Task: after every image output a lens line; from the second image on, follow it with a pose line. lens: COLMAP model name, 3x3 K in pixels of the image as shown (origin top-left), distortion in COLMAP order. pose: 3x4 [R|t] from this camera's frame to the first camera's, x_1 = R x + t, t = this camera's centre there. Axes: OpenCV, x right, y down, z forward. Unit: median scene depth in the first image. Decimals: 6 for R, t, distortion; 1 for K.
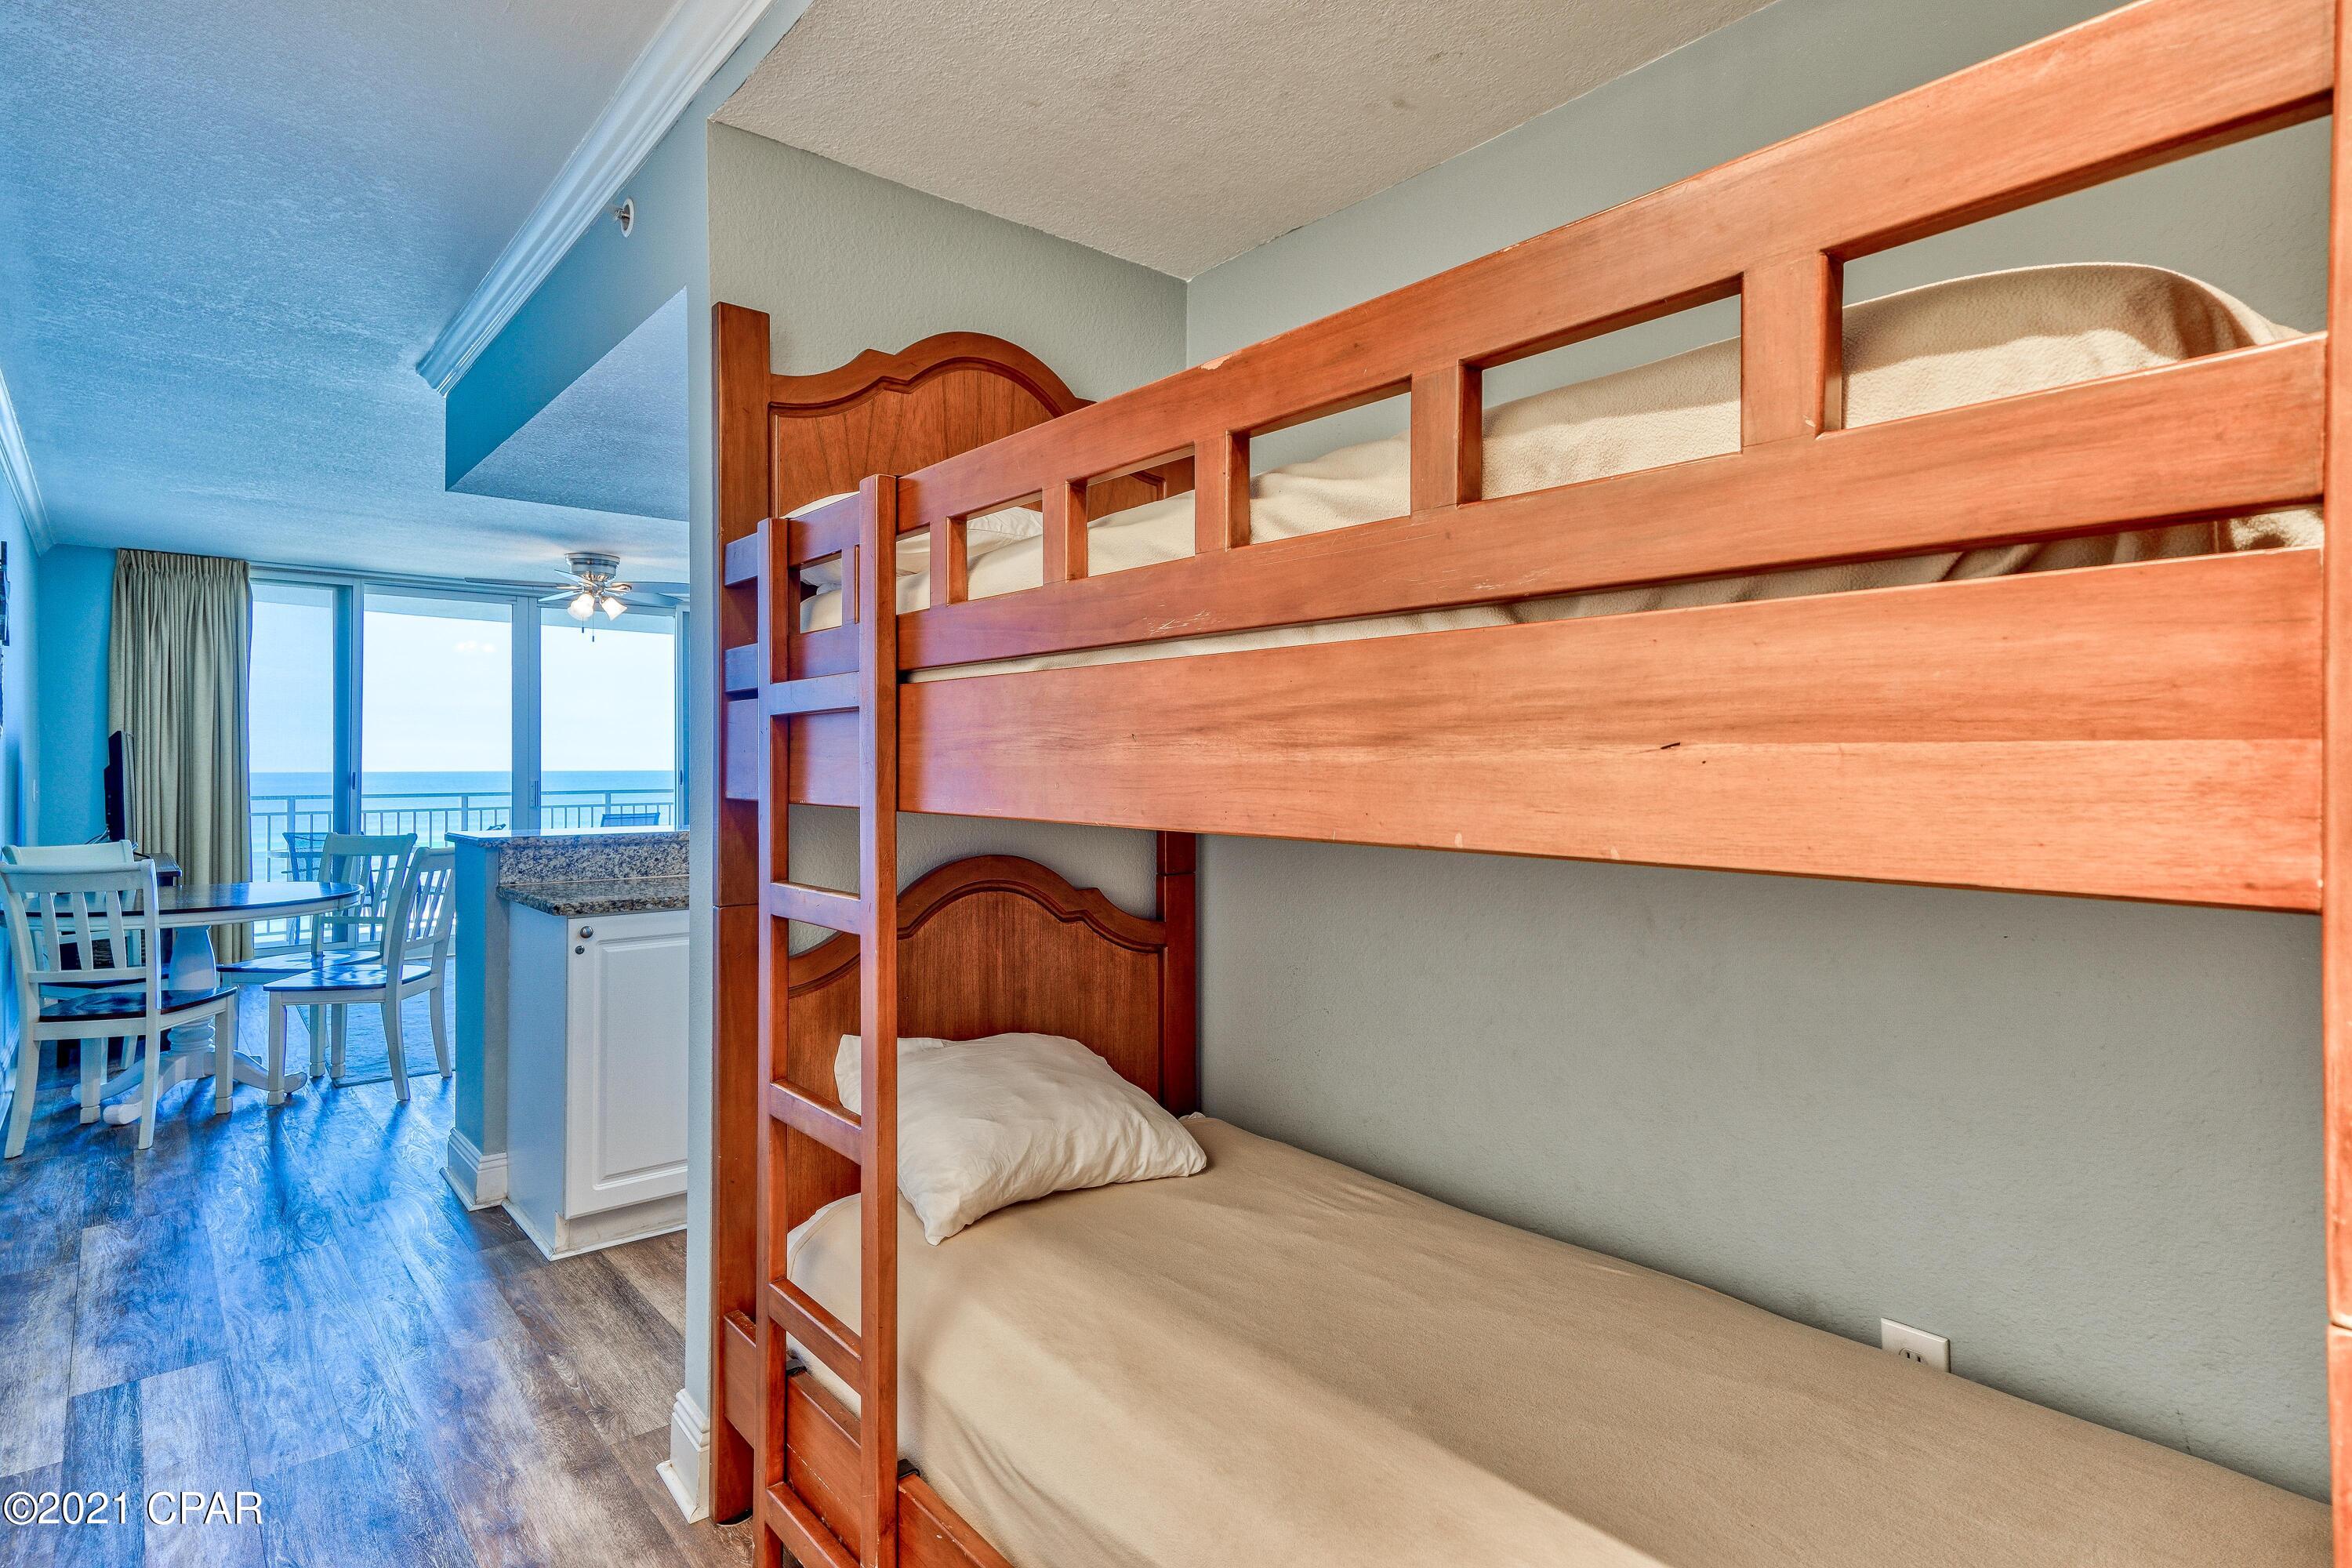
lens RADIAL K [[1259.6, 0, 1192.2], [0, 1259.6, 770.1], [0, 0, 1]] dist [0.026584, 0.006456]
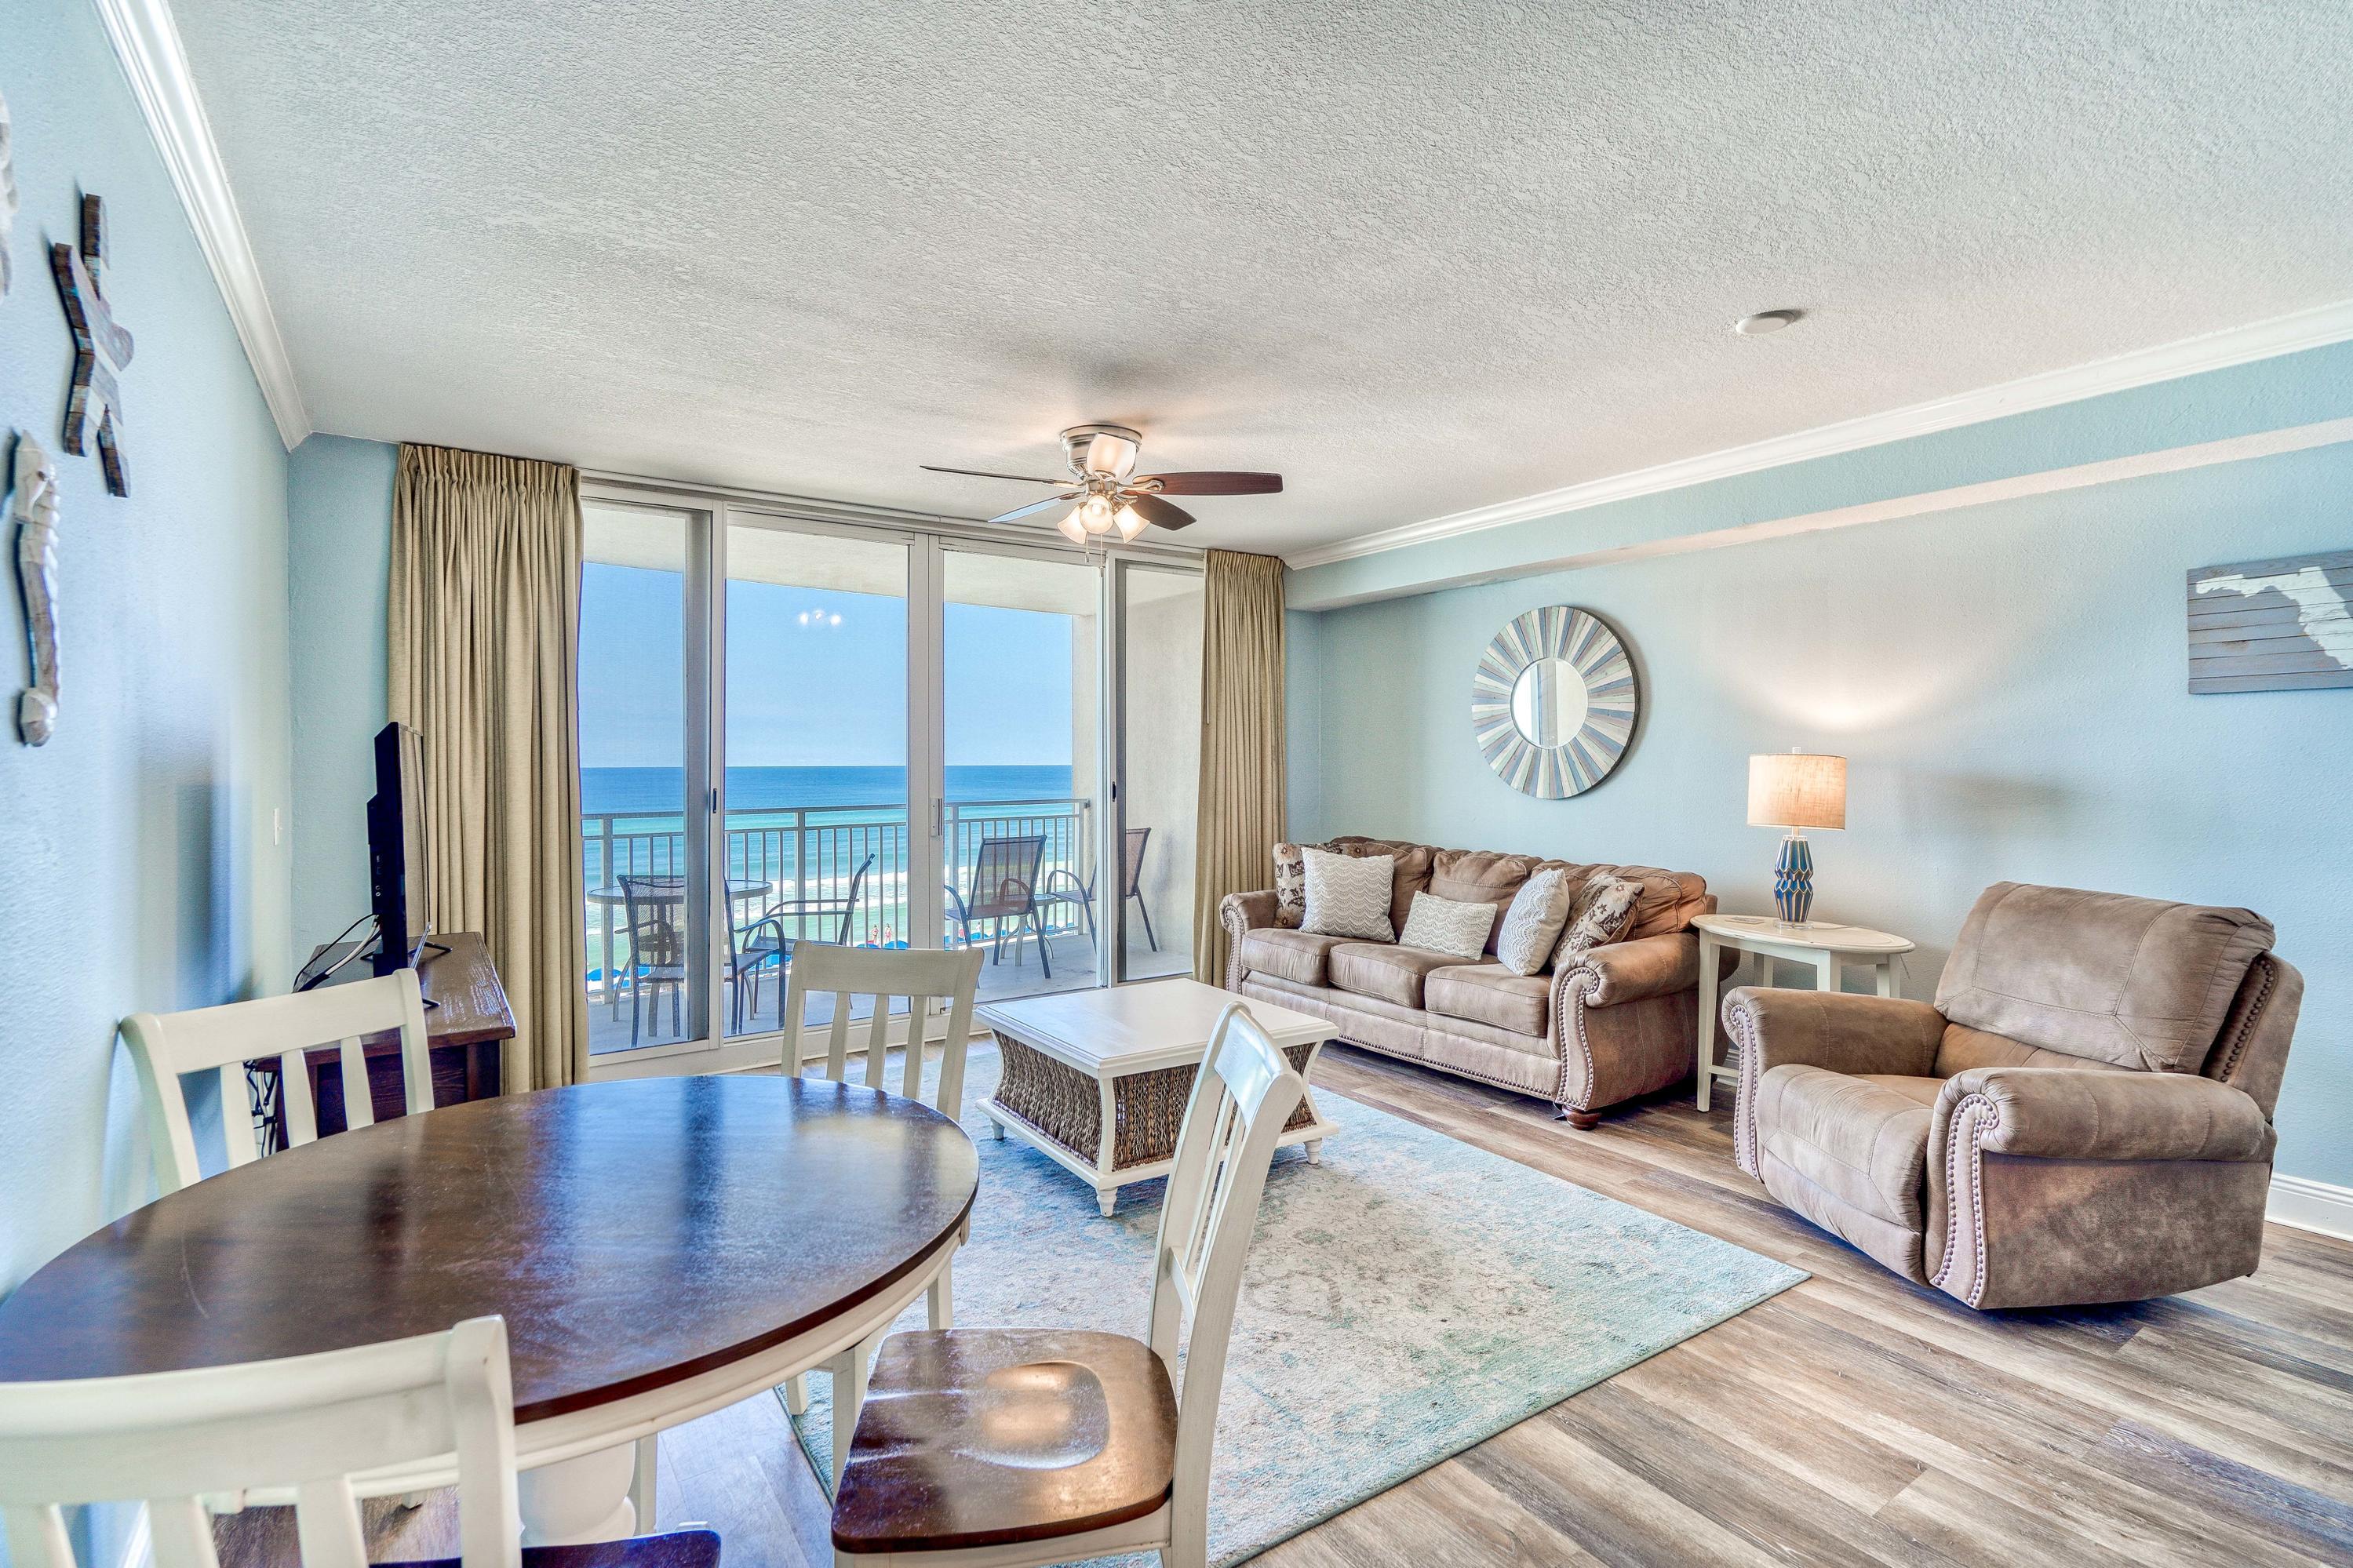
lens RADIAL K [[1106.9, 0, 1158.4], [0, 1106.9, 767.9], [0, 0, 1]] dist [-0.002608, 0.008562]
pose [[0.995292, 0.004709, -0.096808, -0.974979], [-0.004947, 0.999985, -0.002225, -0.019741], [0.096796, 0.002694, 0.995301, 1.173868]]
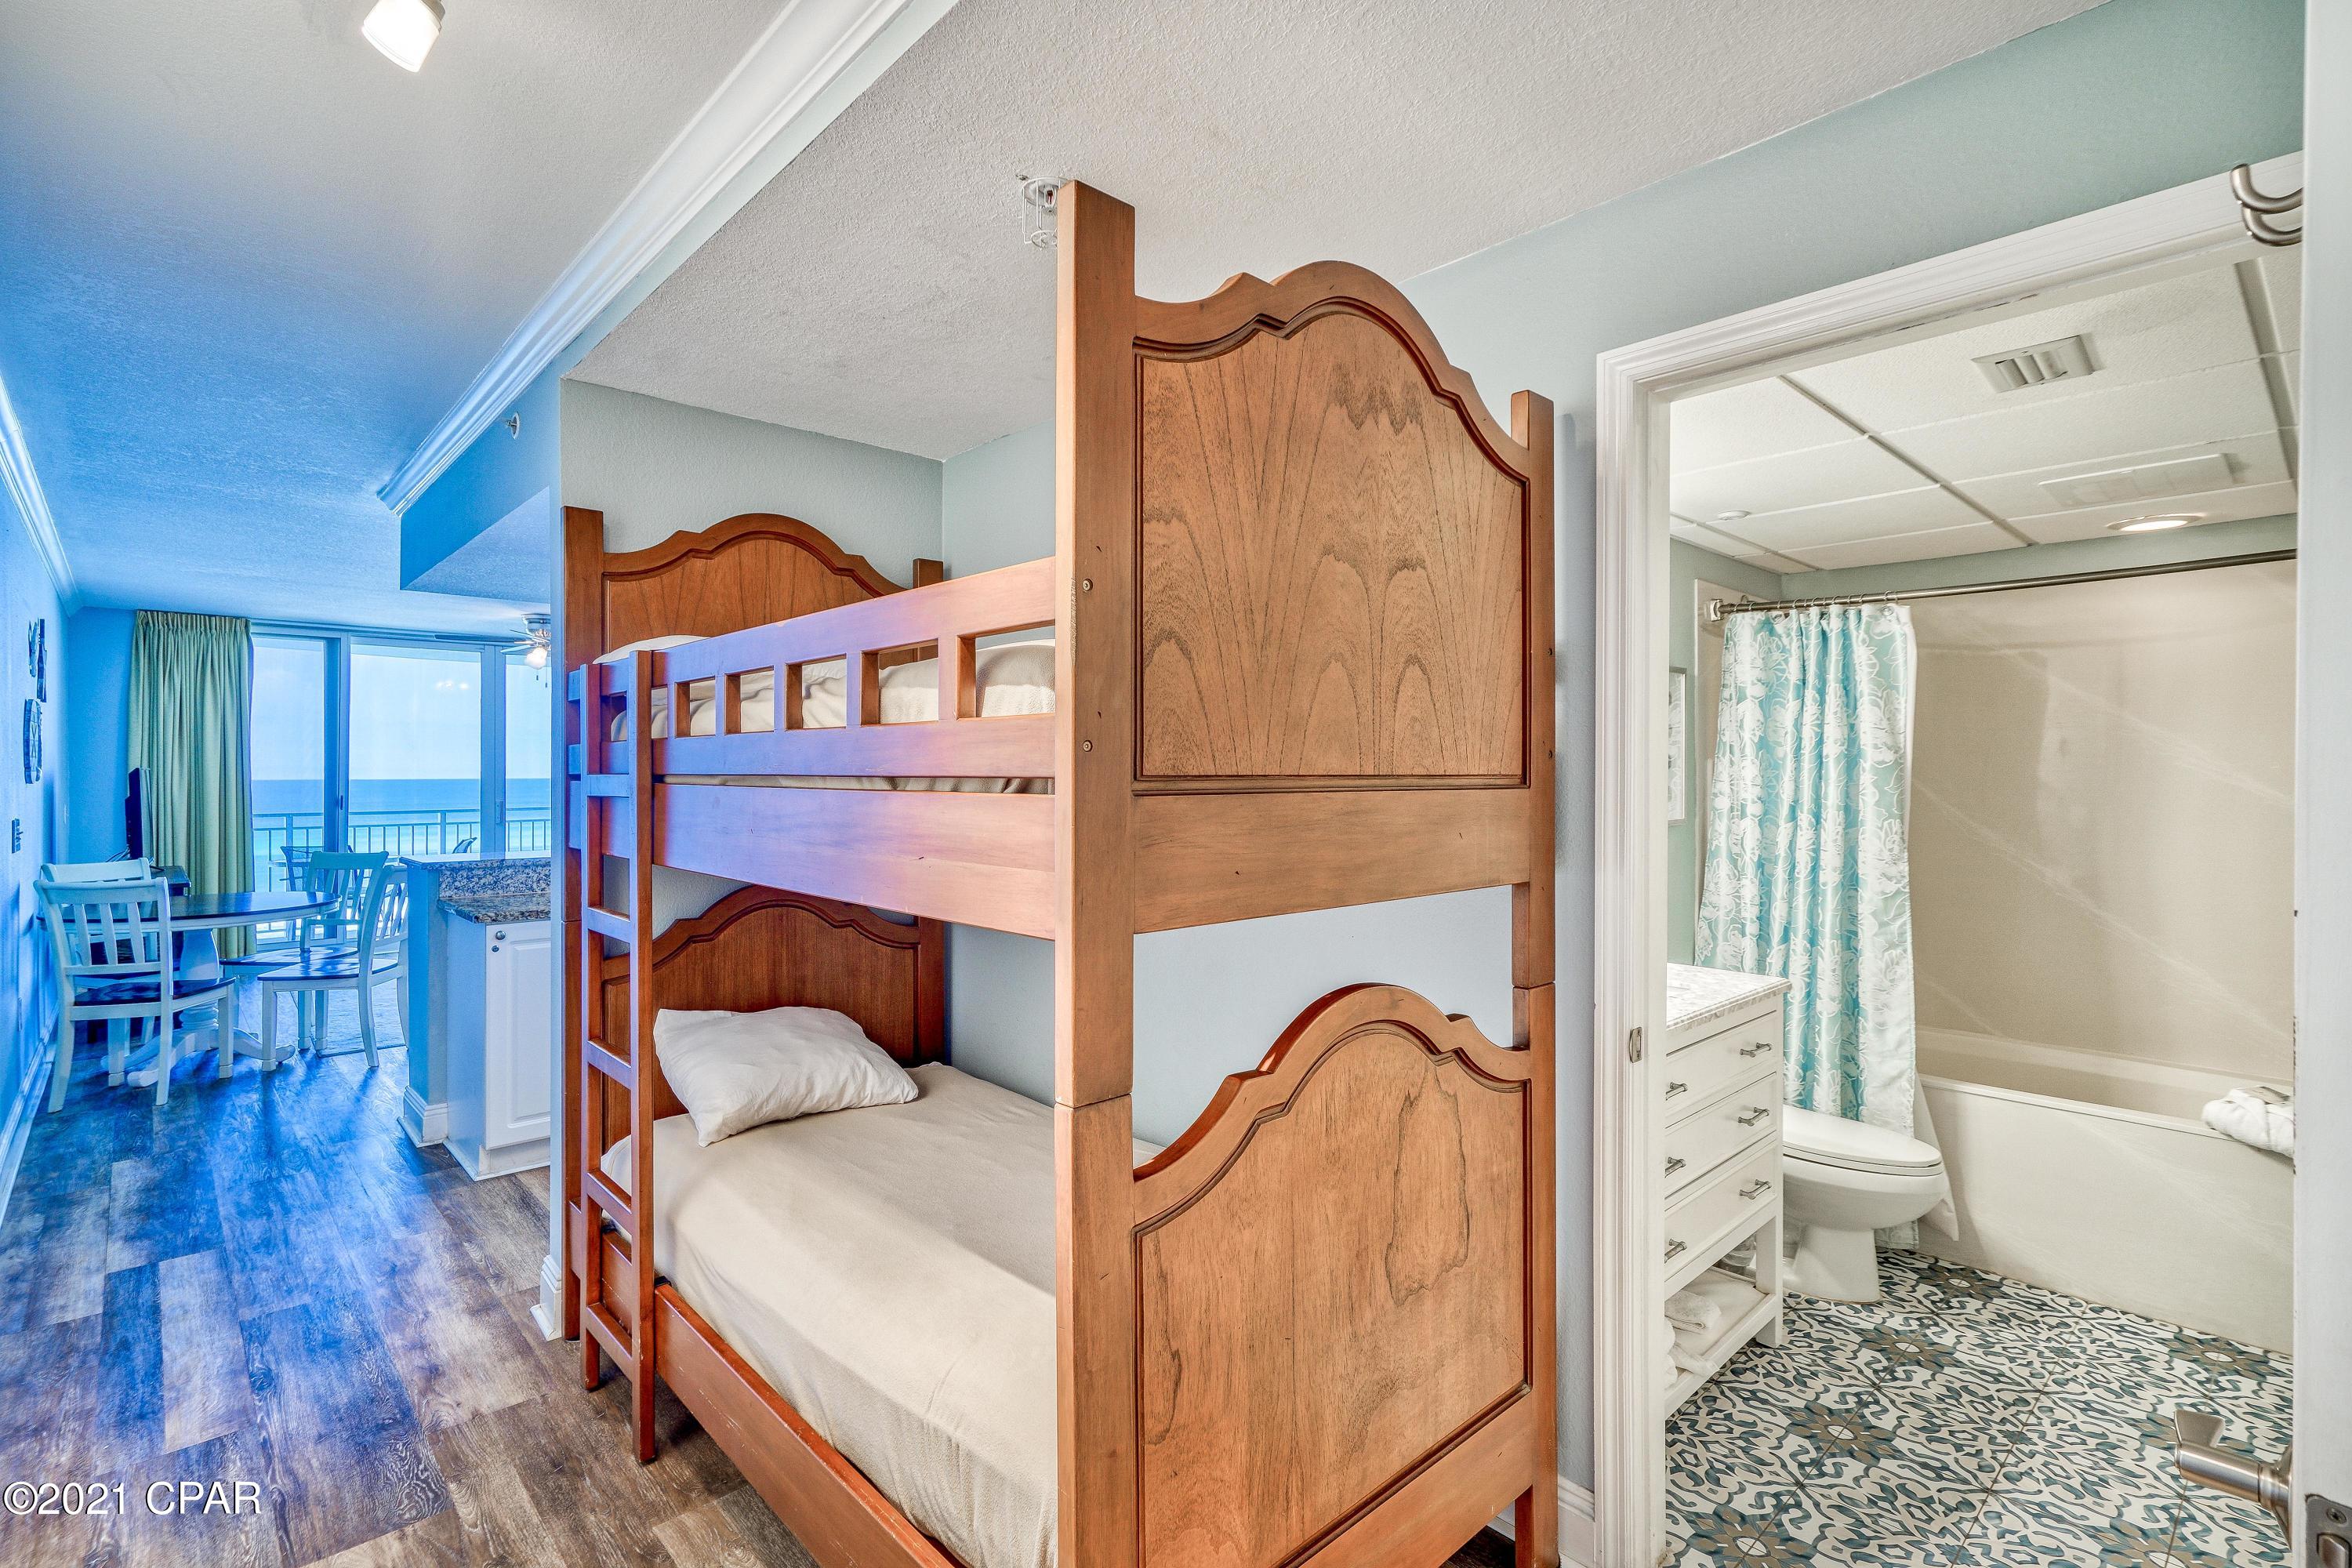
lens RADIAL K [[1106.6, 0, 1188.0], [0, 1106.6, 784.3], [0, 0, 1]] dist [-0.002608, 0.008562]
pose [[0.998104, -0.000187, 0.061557, 0.171400], [-0.000113, 0.999988, 0.004875, -0.036660], [-0.061557, -0.004873, 0.998092, -0.203810]]
